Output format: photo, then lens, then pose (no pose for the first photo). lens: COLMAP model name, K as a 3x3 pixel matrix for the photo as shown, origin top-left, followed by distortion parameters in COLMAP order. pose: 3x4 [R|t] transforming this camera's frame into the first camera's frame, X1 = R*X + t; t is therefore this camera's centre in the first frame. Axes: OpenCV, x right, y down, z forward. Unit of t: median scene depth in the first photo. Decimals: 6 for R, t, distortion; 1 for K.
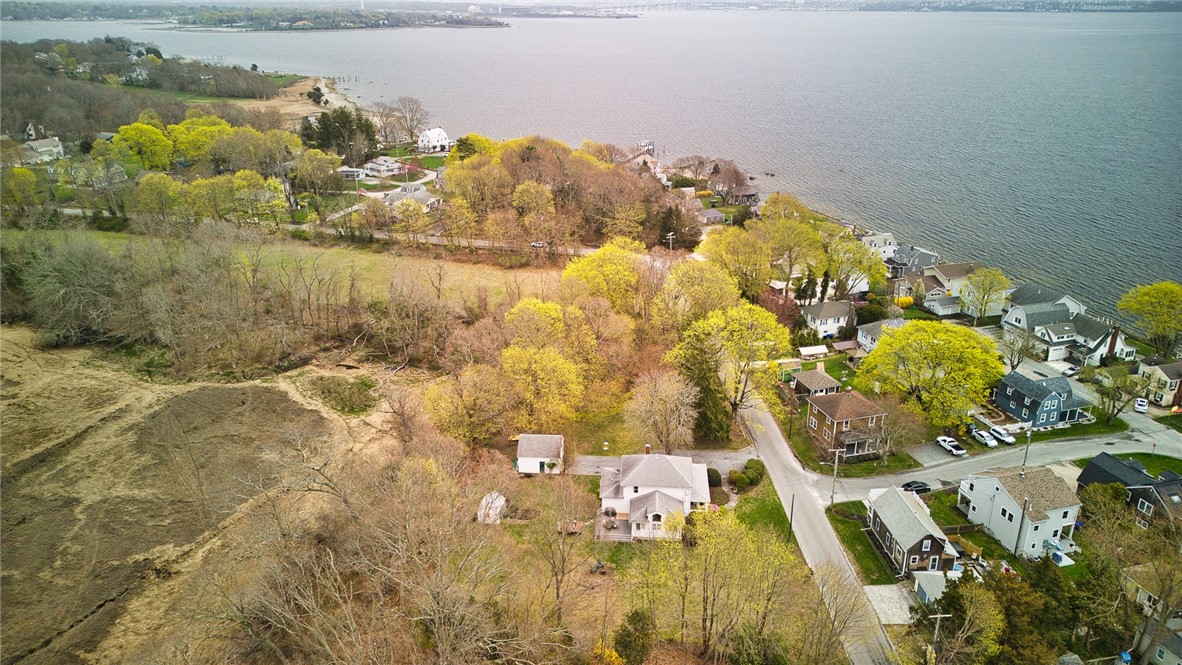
lens RADIAL K [[829.2, 0, 582.8], [0, 829.2, 305.1], [0, 0, 1]] dist [0.108849, -0.147045]
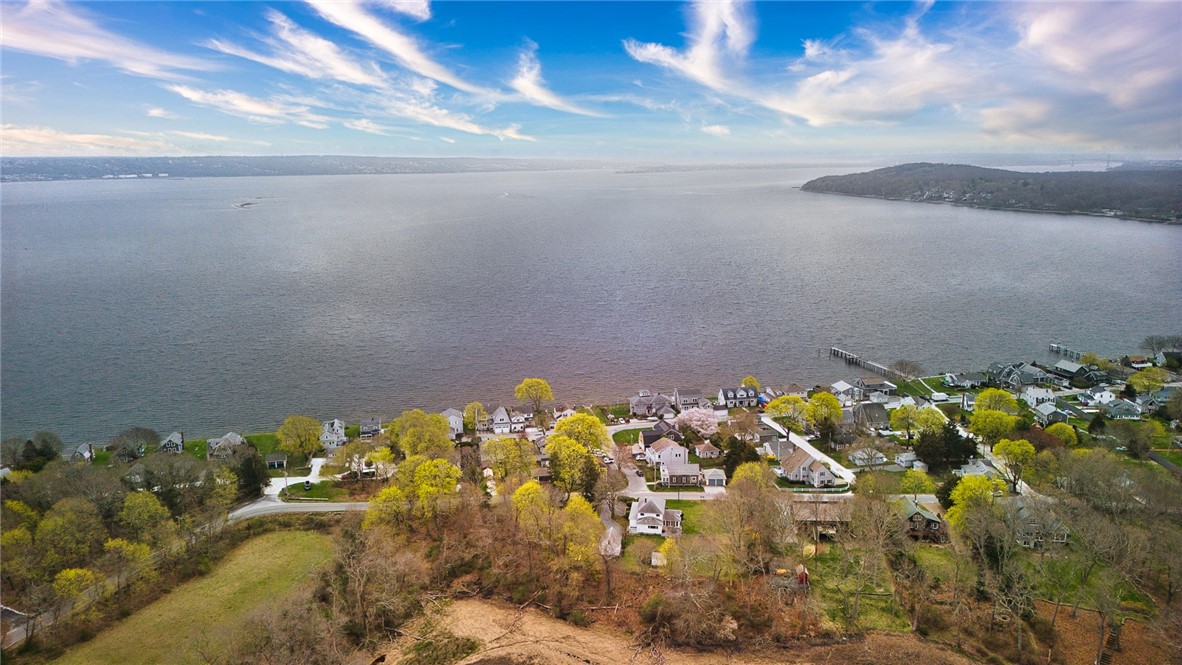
lens RADIAL K [[815.9, 0, 591.0], [0, 815.9, 332.5], [0, 0, 1]] dist [0.118838, -0.143976]
pose [[0.066960, -0.204826, 0.976505, -1.719930], [0.343988, 0.923437, 0.170107, -0.565803], [-0.936583, 0.324516, 0.132291, 0.673537]]
